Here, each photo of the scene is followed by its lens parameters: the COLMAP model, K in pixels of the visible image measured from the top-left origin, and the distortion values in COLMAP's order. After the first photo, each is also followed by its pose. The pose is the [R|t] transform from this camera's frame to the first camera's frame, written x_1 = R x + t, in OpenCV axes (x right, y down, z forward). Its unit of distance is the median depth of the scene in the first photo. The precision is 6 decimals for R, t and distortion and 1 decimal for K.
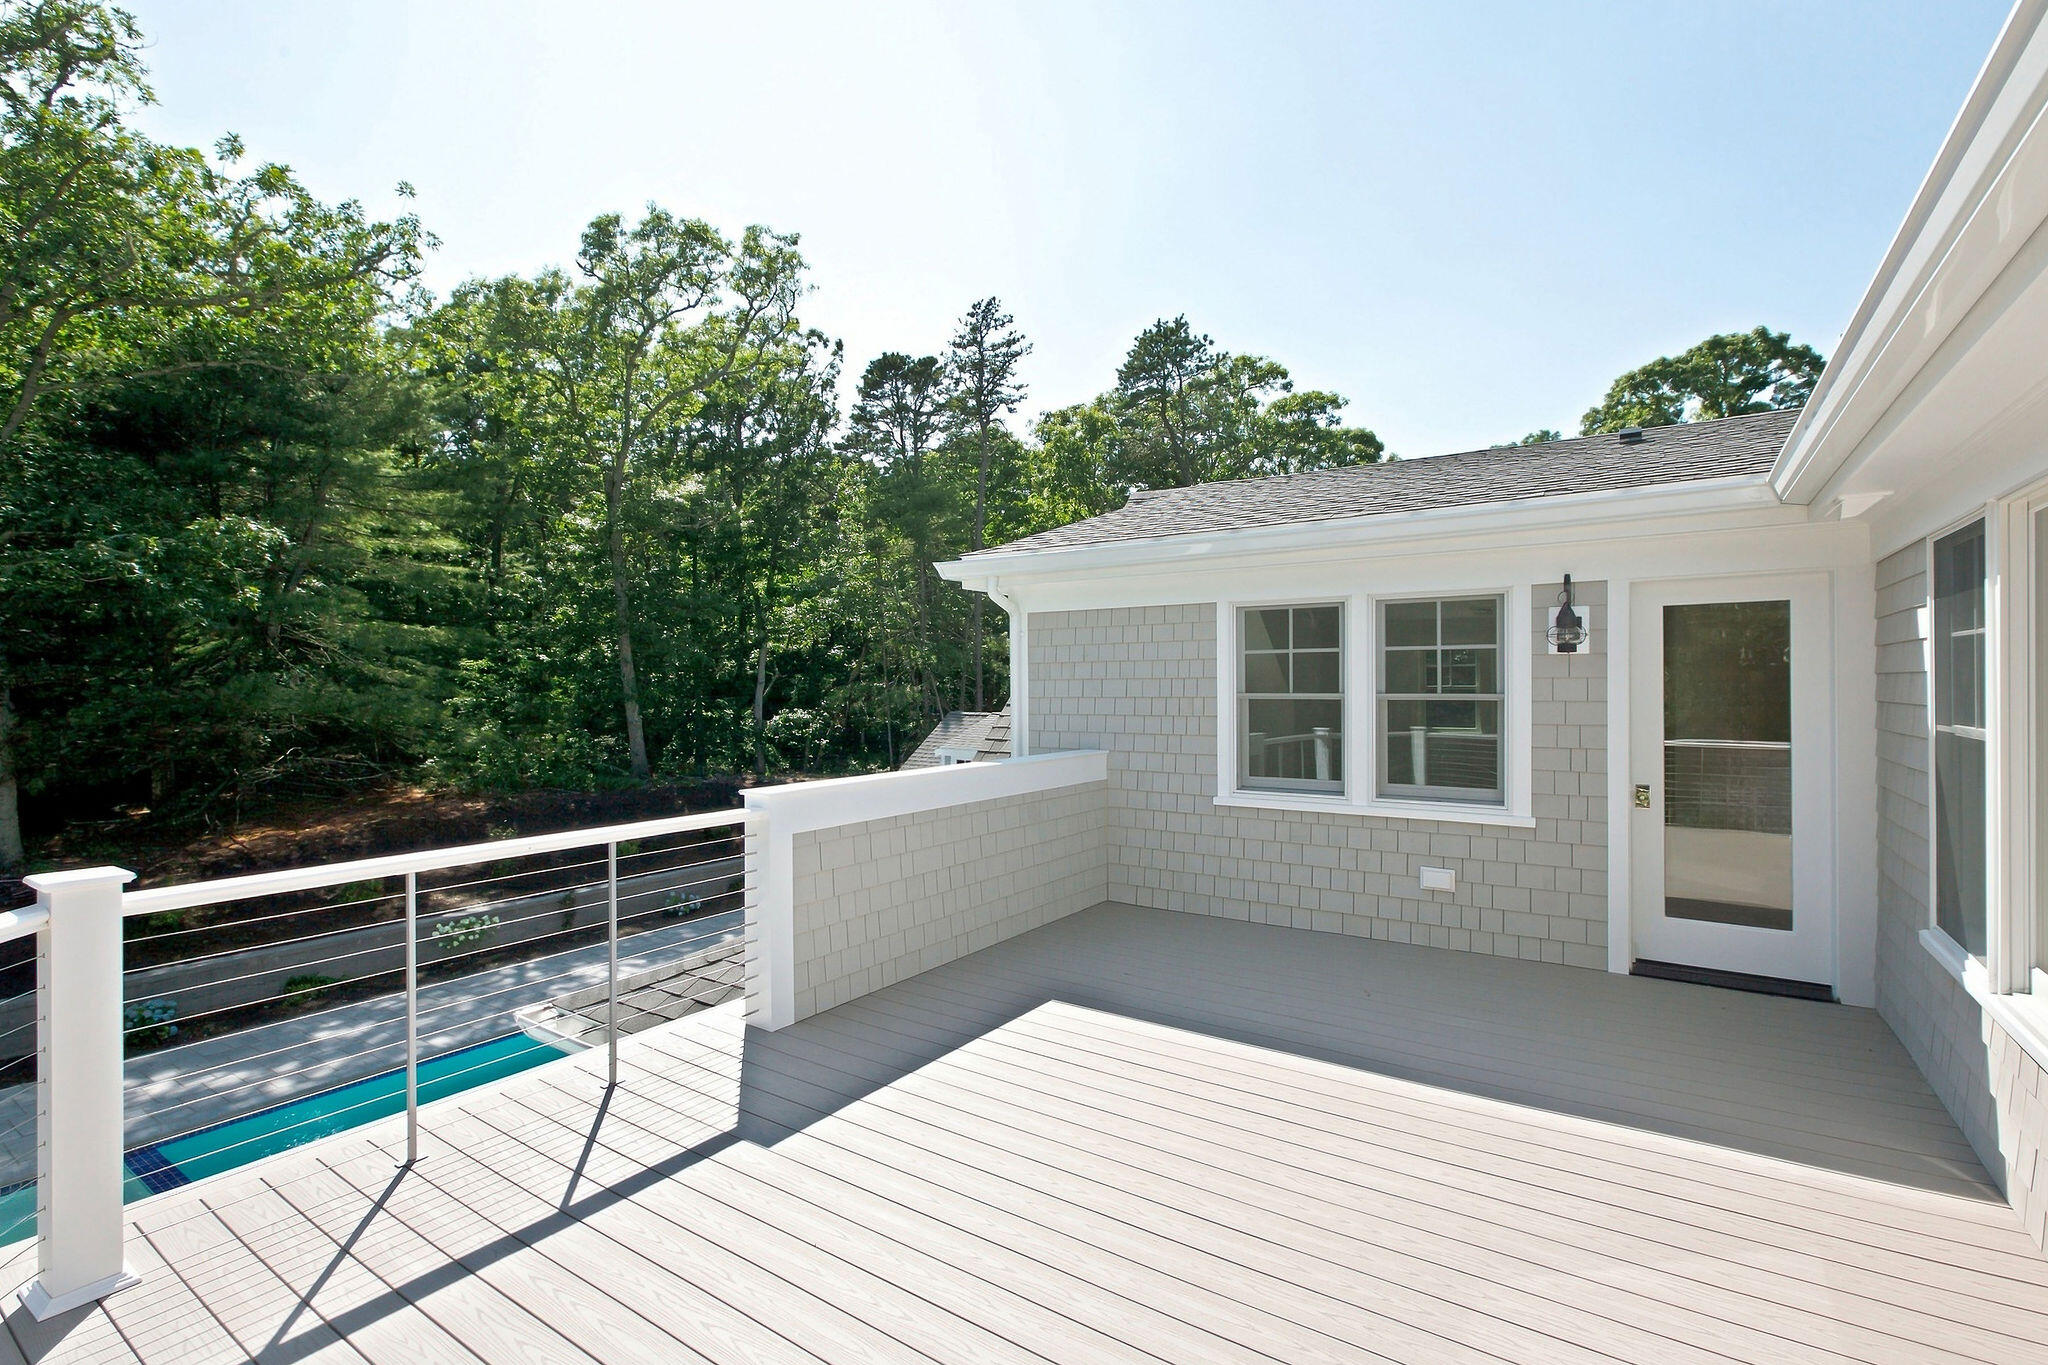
lens RADIAL K [[932.5, 0, 1020.2], [0, 932.5, 684.2], [0, 0, 1]] dist [0.005089, -0.000620]
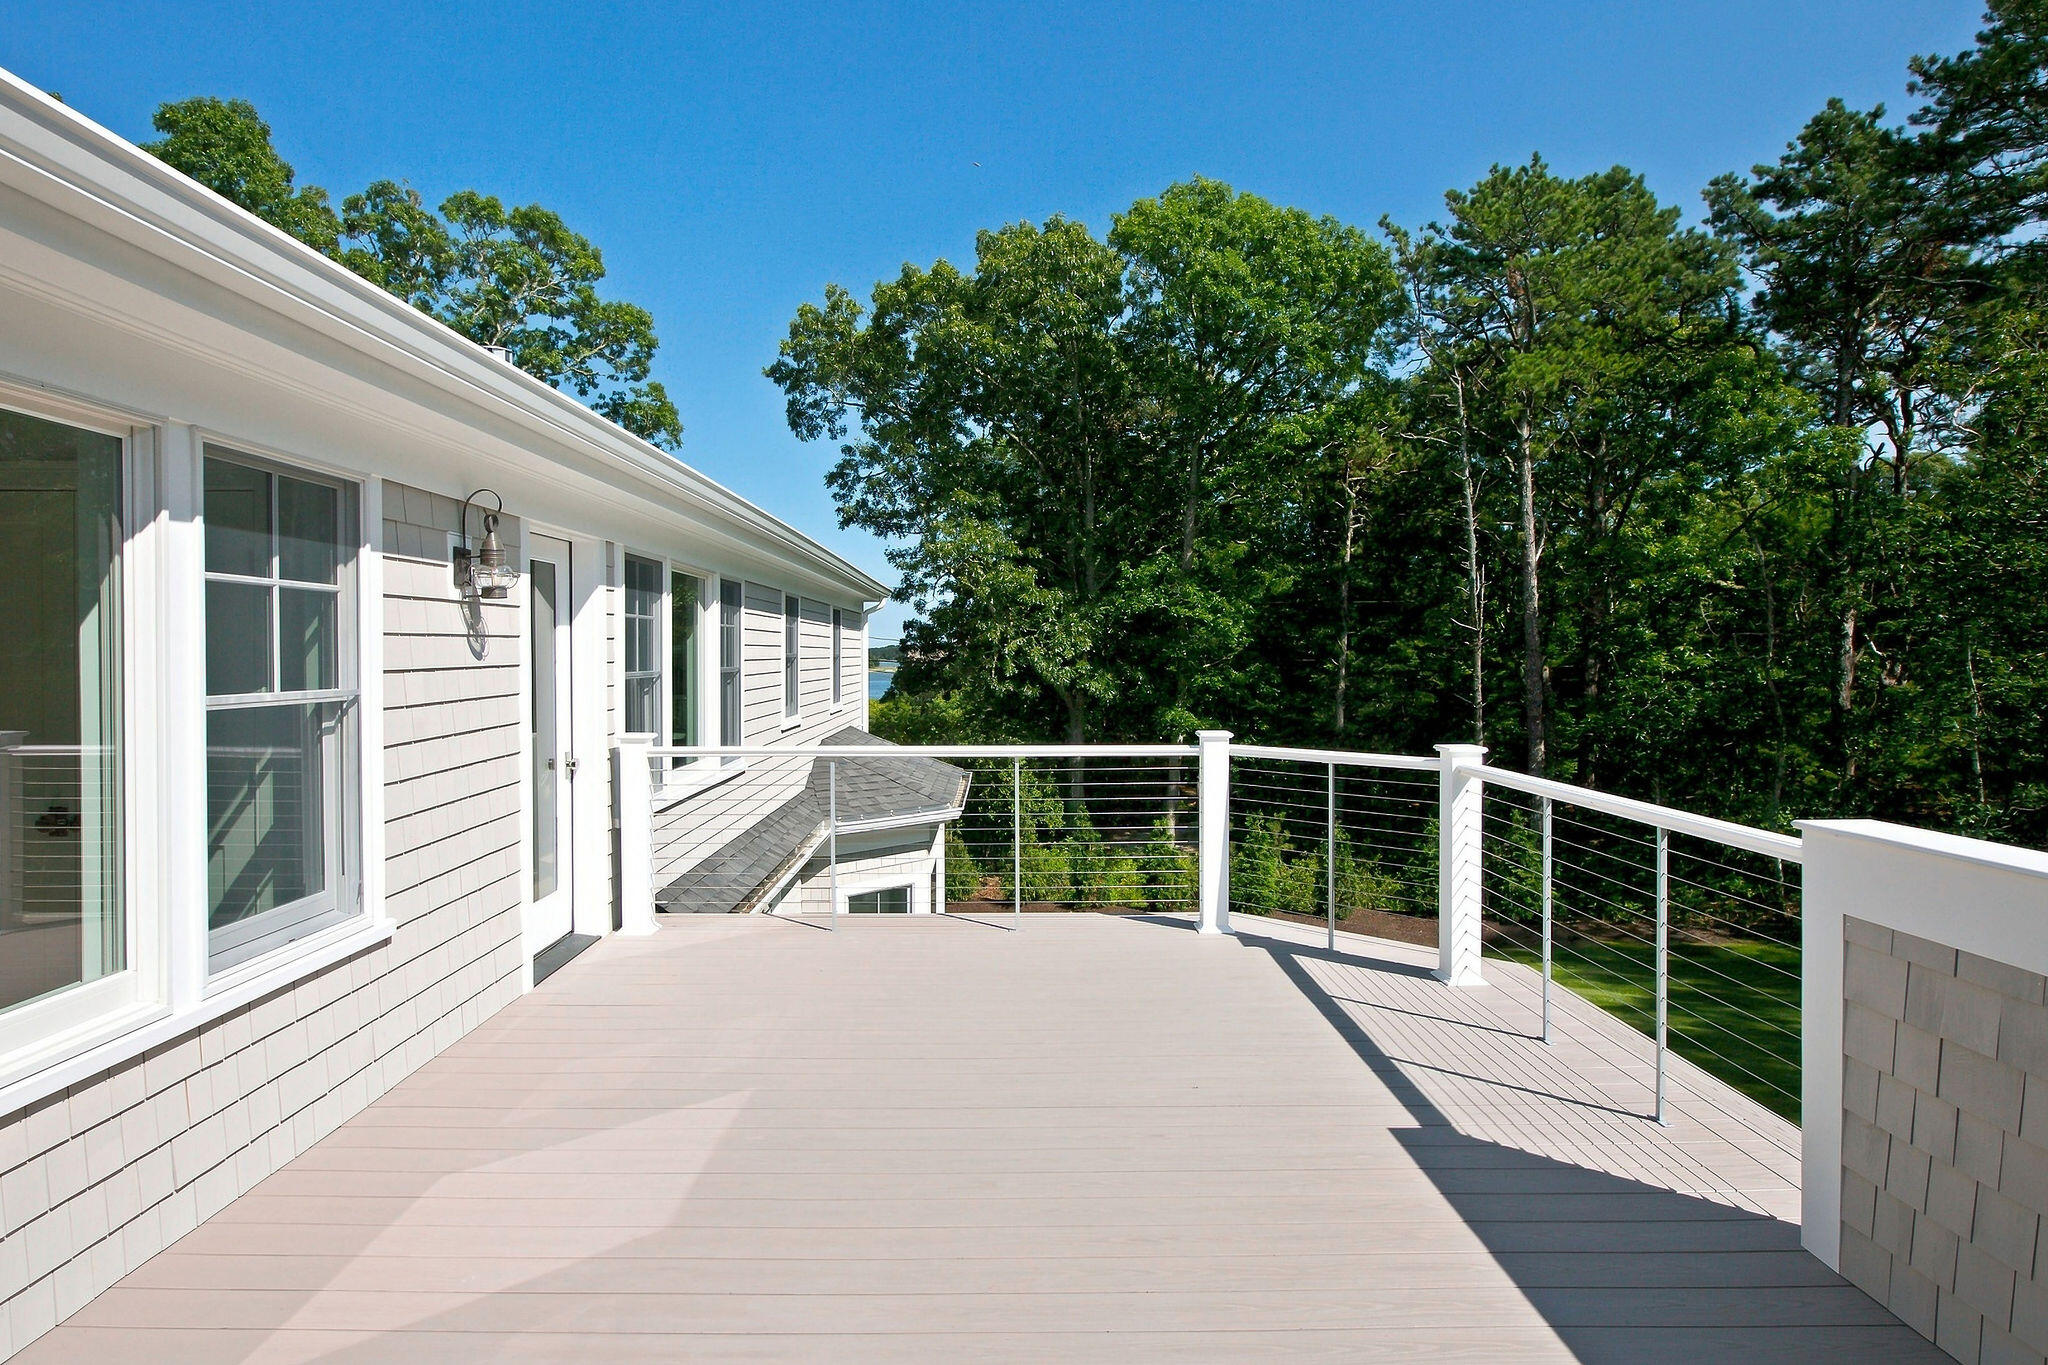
lens RADIAL K [[1068.9, 0, 1018.1], [0, 1068.9, 672.2], [0, 0, 1]] dist [0.000507, 0.000098]
pose [[-0.816975, 0.009748, -0.576591, 0.653365], [0.001135, 0.999882, 0.015297, 0.017556], [0.576672, 0.011843, -0.816890, 1.657565]]
